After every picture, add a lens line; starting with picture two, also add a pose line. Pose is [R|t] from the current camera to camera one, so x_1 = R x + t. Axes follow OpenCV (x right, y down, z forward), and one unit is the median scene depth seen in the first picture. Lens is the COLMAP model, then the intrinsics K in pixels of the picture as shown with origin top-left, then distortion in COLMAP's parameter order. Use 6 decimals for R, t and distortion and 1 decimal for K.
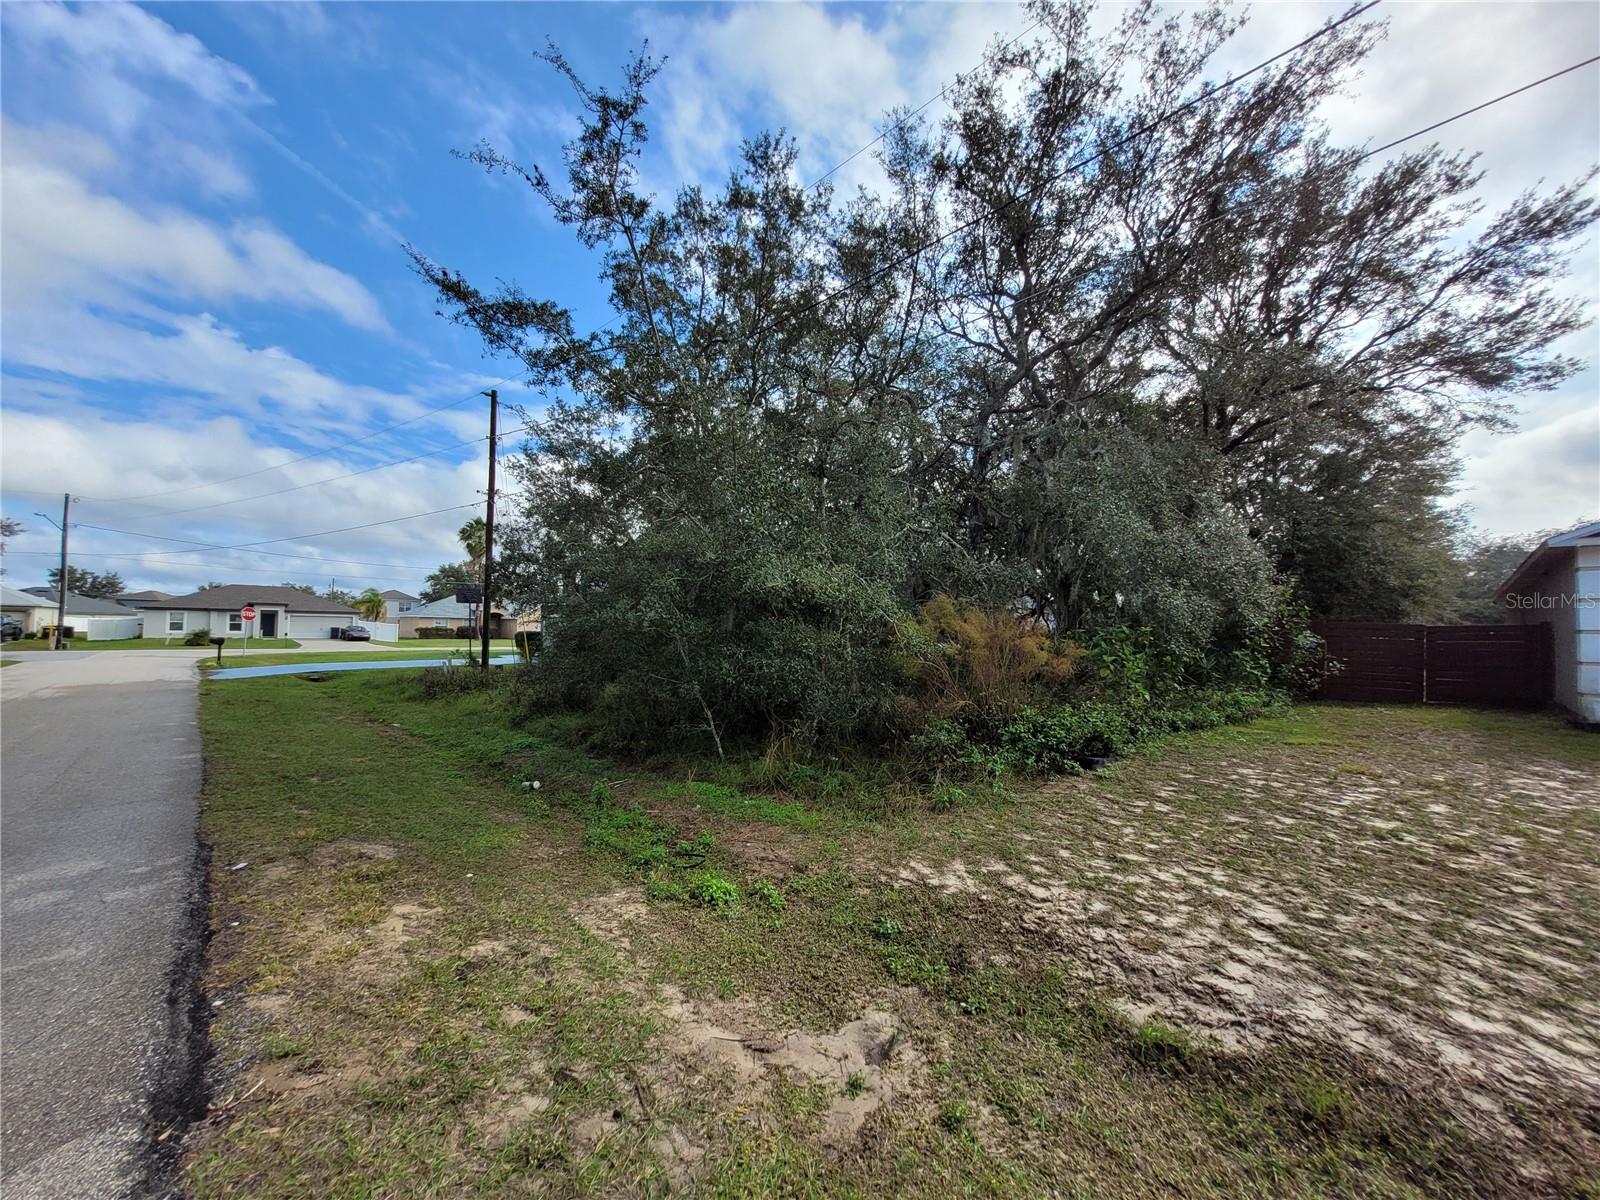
lens RADIAL K [[622.9, 0, 795.0], [0, 622.9, 603.5], [0, 0, 1]] dist [-0.004515, -0.000585]
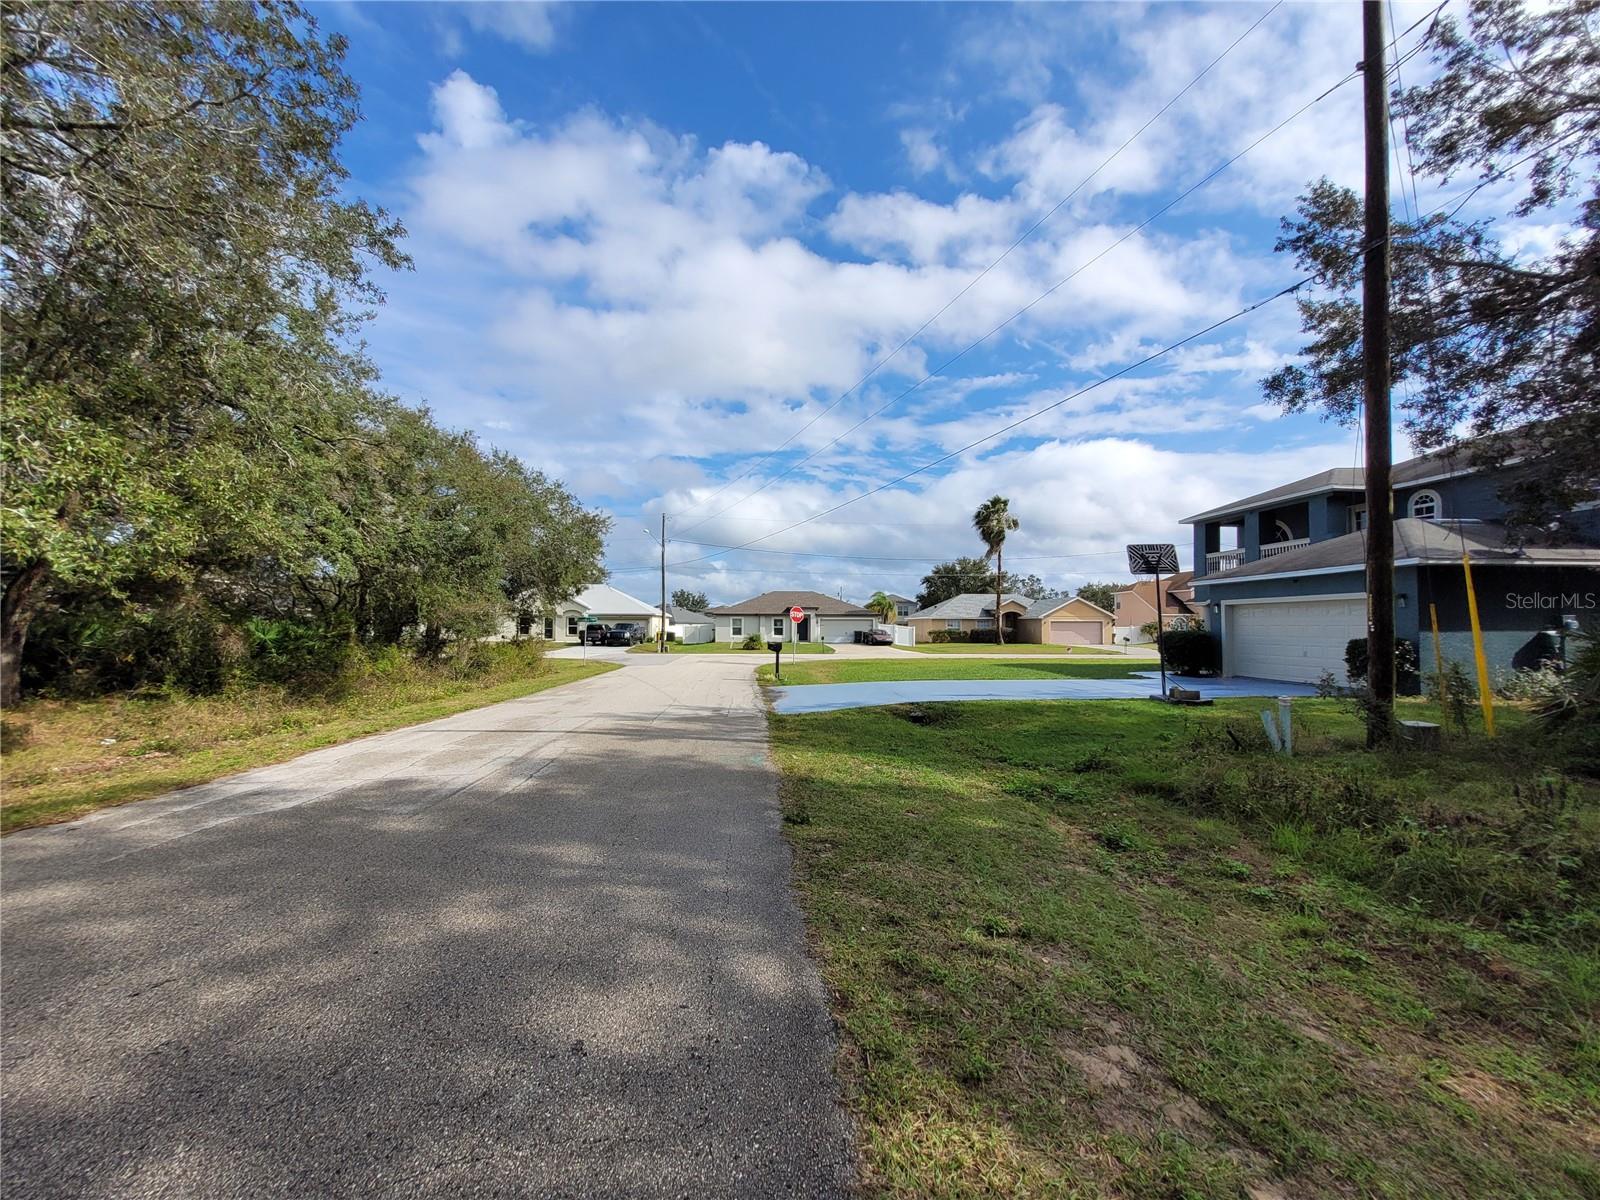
lens RADIAL K [[622.9, 0, 793.9], [0, 622.9, 609.3], [0, 0, 1]] dist [-0.004515, -0.000585]
pose [[0.767591, -0.033701, -0.640054, -0.212159], [0.033758, 0.999356, -0.012135, 0.014015], [0.640051, -0.012292, 0.768234, 0.215265]]
